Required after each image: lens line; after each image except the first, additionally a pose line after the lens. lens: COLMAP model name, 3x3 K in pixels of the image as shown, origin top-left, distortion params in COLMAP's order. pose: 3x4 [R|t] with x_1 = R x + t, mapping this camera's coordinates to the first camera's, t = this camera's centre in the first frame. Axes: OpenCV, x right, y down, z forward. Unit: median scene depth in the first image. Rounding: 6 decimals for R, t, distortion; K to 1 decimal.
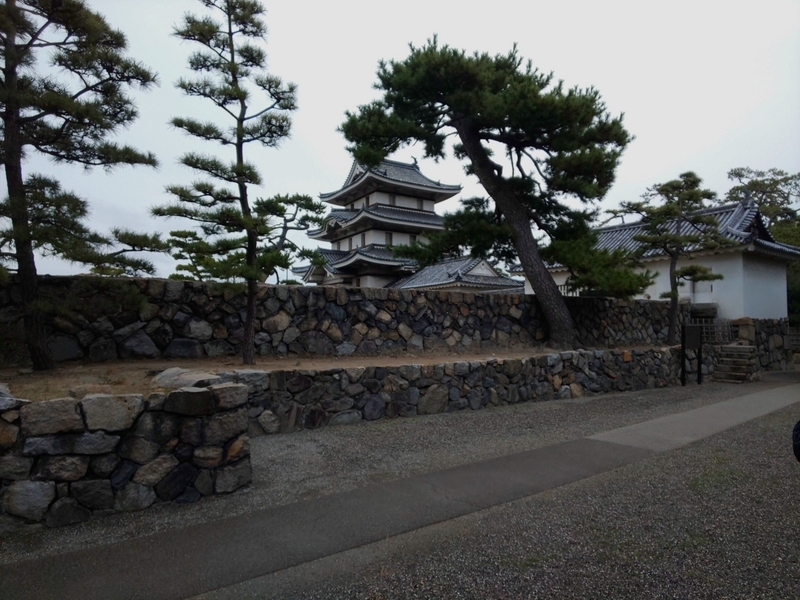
lens RADIAL K [[504.5, 0, 400.0], [0, 504.5, 300.0], [0, 0, 1]] dist [0.019924, -0.036669]
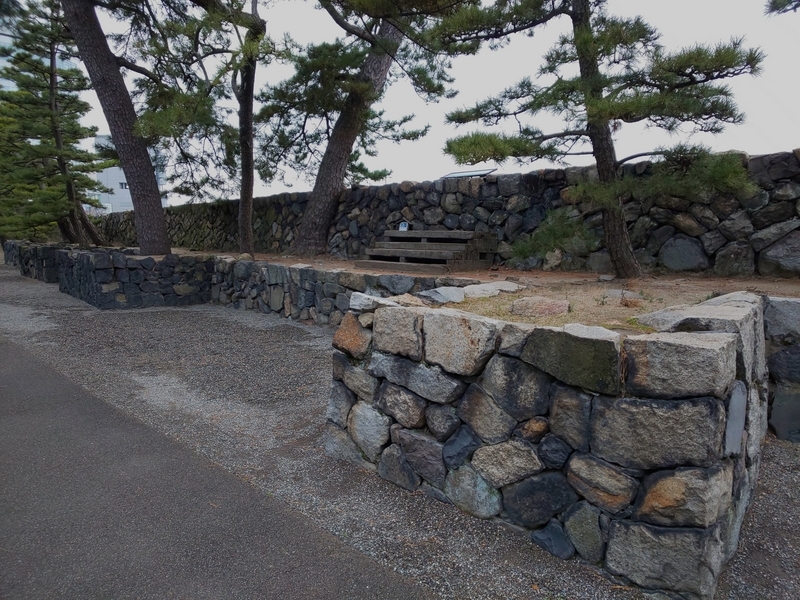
lens RADIAL K [[504.5, 0, 400.0], [0, 504.5, 300.0], [0, 0, 1]] dist [0.019924, -0.036669]
pose [[0.213343, 0.122997, -0.969204, 0.001404], [0.036657, 0.990337, 0.133748, 0.083284], [0.976289, -0.064062, 0.206773, 0.770302]]
